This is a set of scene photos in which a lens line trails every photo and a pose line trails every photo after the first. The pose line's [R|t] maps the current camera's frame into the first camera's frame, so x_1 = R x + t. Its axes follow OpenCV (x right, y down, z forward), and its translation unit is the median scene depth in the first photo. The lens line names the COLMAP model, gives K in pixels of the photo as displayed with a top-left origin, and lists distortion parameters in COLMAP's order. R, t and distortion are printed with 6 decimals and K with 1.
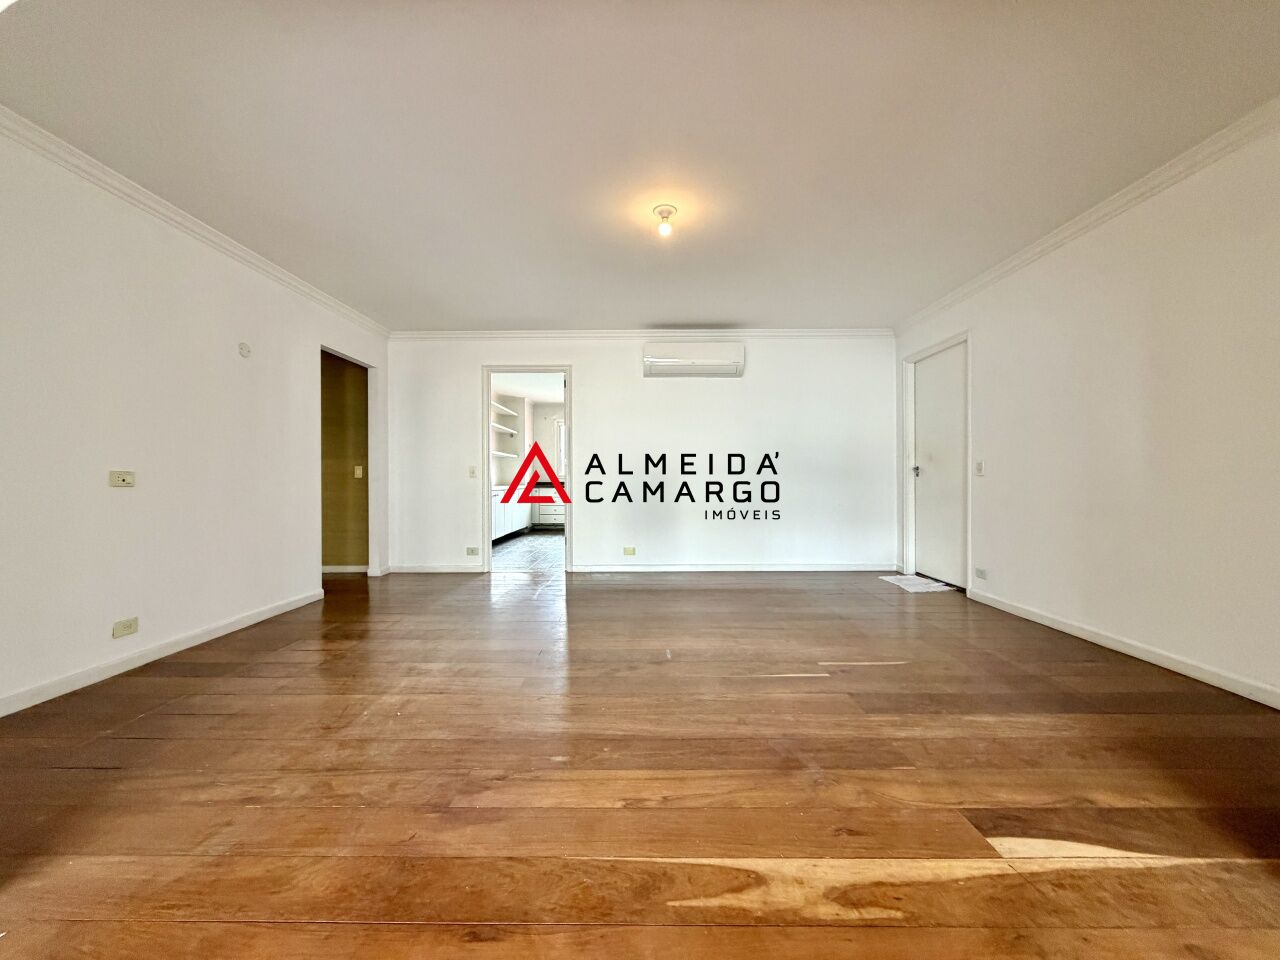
lens RADIAL K [[508.9, 0, 636.4], [0, 508.9, 486.0], [0, 0, 1]] dist [0.002605, 0.000710]
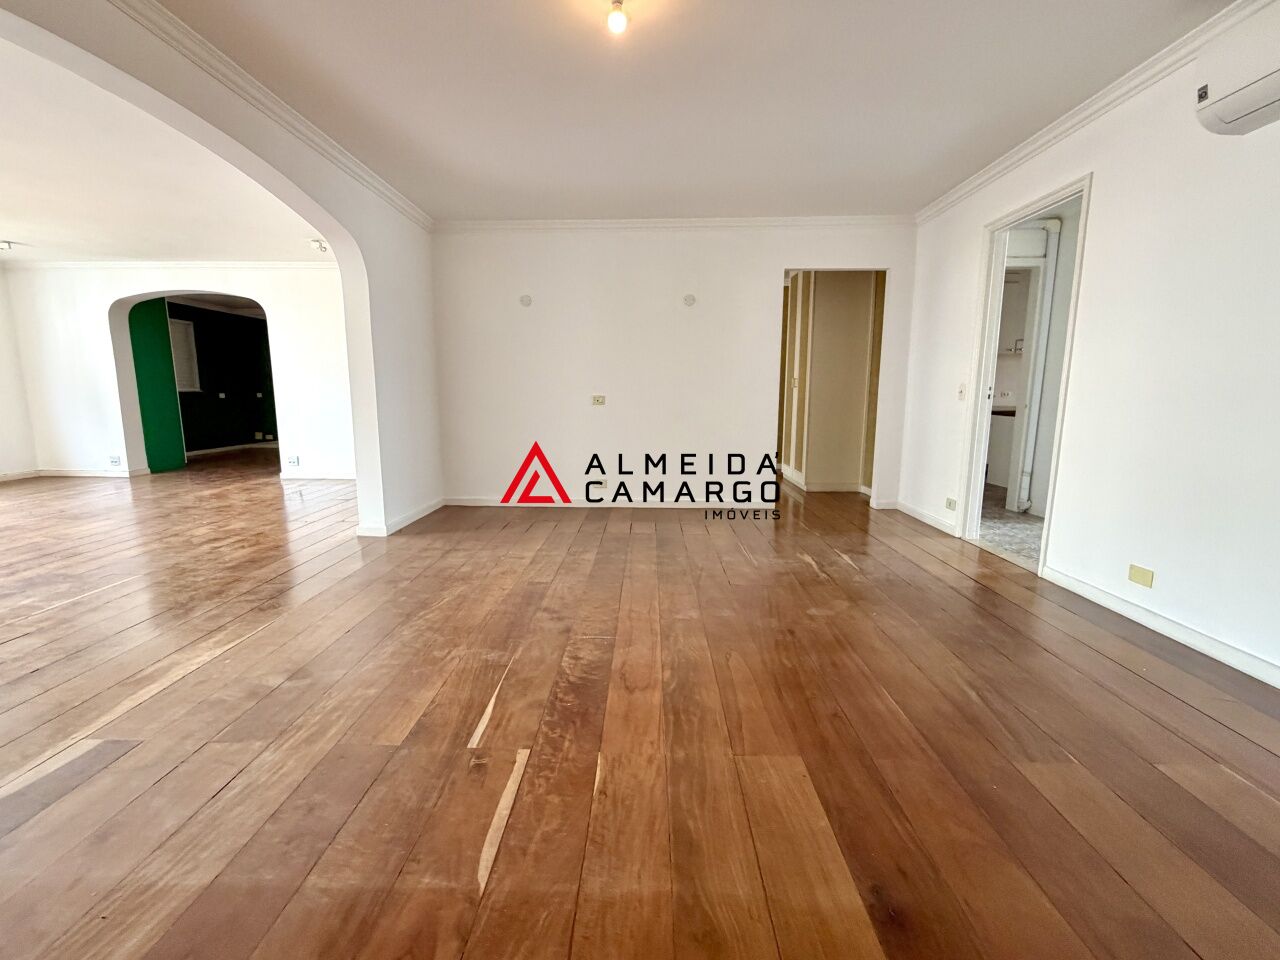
lens RADIAL K [[557.0, 0, 636.7], [0, 557.0, 475.6], [0, 0, 1]] dist [0.003015, 0.000847]
pose [[-0.015417, 0.153856, -0.987973, 0.829051], [-0.011872, 0.987993, 0.154045, -0.049769], [0.999811, 0.014104, -0.013405, 1.007145]]
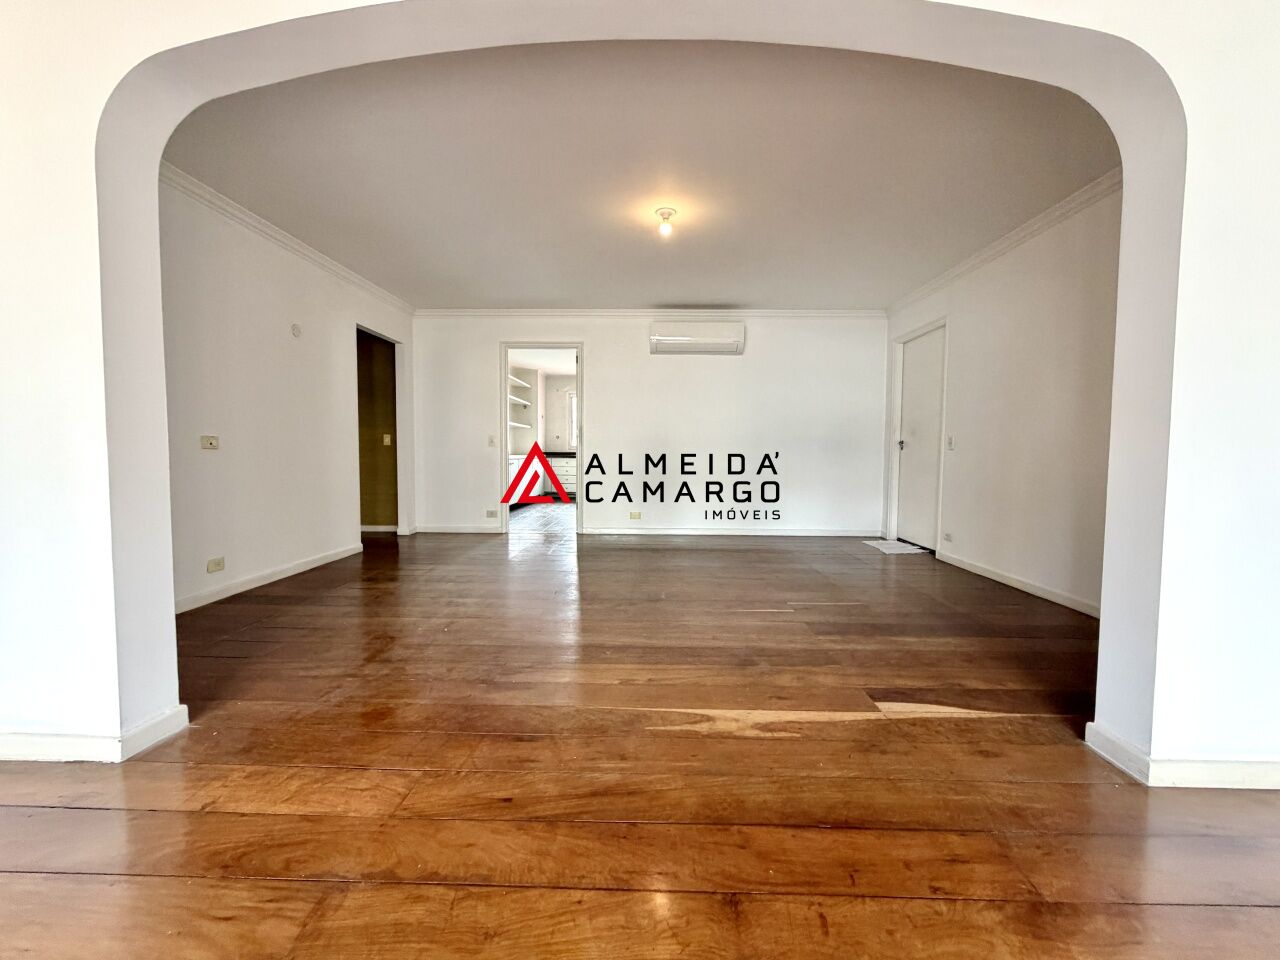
lens RADIAL K [[508.9, 0, 643.2], [0, 508.9, 480.2], [0, 0, 1]] dist [0.002605, 0.000710]
pose [[0.999903, 0.011603, -0.007705, 0.021759], [-0.011256, 0.998983, 0.043652, 0.009578], [0.008204, -0.043561, 0.999017, -0.175823]]
